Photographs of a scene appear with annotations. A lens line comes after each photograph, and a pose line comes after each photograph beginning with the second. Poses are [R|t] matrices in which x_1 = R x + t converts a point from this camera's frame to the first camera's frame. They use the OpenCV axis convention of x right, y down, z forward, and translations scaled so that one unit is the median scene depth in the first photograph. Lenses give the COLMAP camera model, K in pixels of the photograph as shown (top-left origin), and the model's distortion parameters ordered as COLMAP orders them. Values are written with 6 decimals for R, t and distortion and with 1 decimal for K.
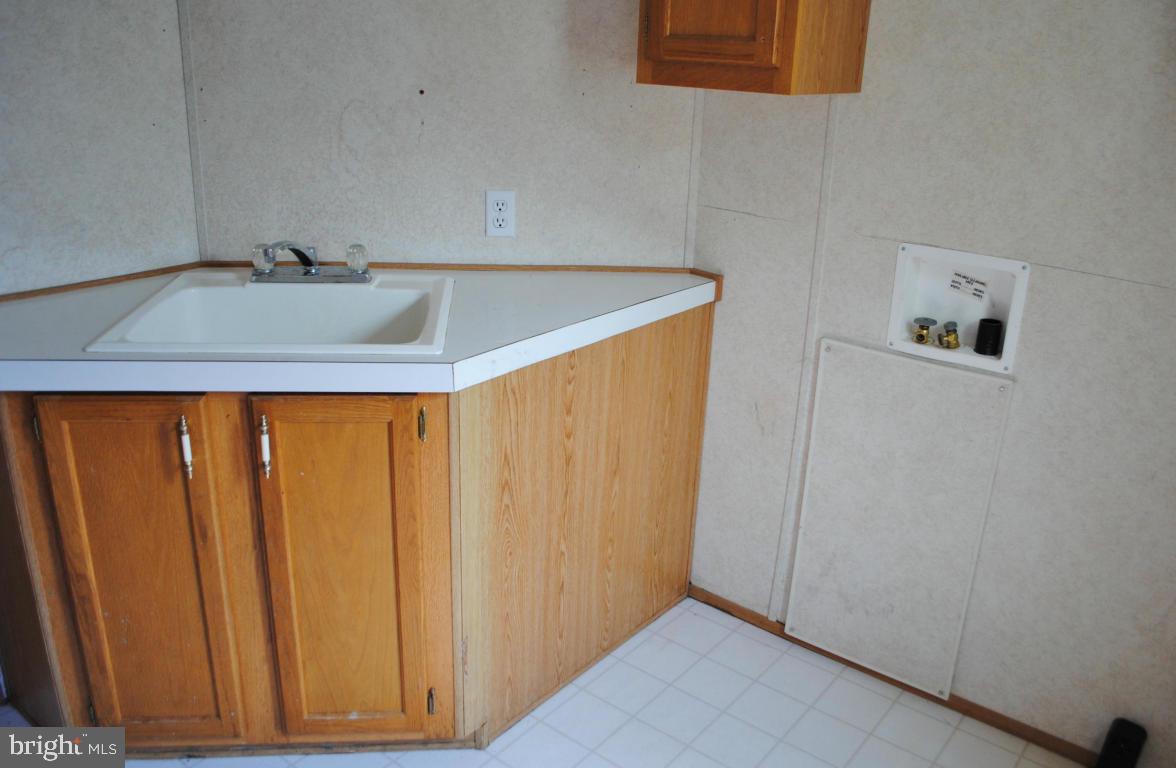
lens RADIAL K [[954.3, 0, 615.3], [0, 954.3, 384.5], [0, 0, 1]] dist [-0.082322, 0.005329]
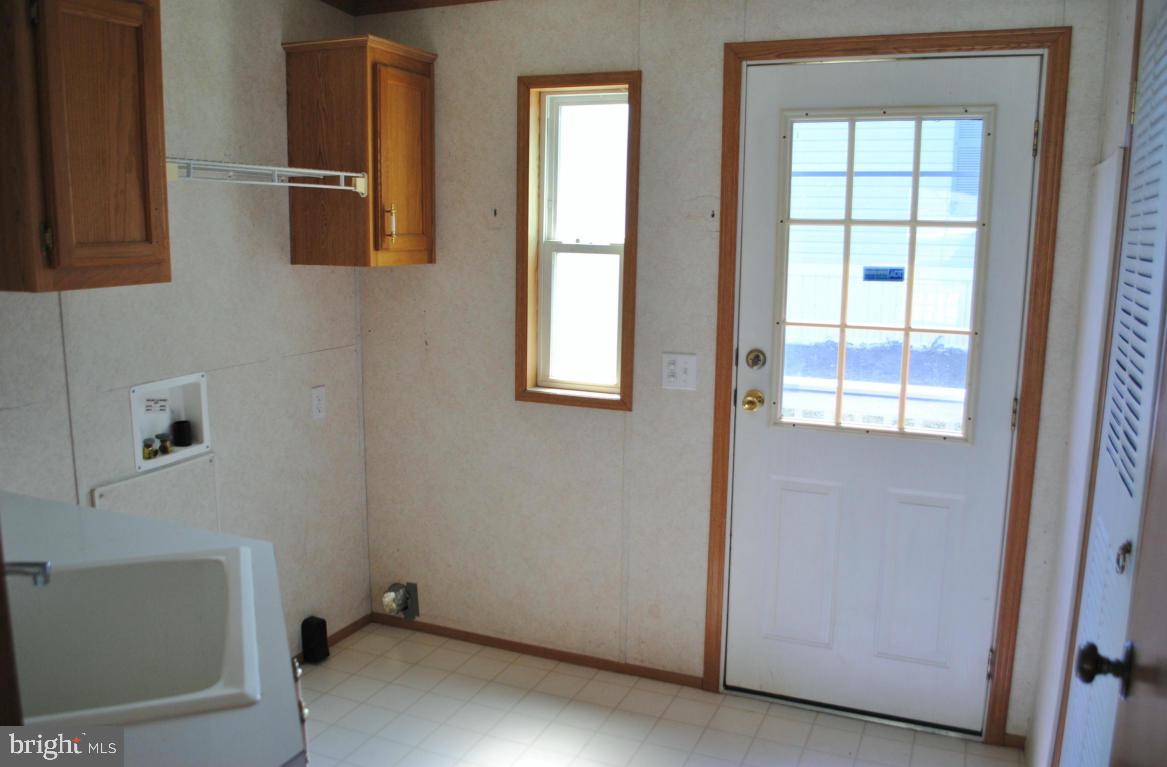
lens RADIAL K [[947.0, 0, 610.5], [0, 947.0, 384.0], [0, 0, 1]] dist [-0.082322, 0.005329]
pose [[-0.268445, -0.207591, 0.940661, -1.033882], [0.309637, 0.906087, 0.288325, -0.313841], [-0.912175, 0.368663, -0.178956, 0.640689]]
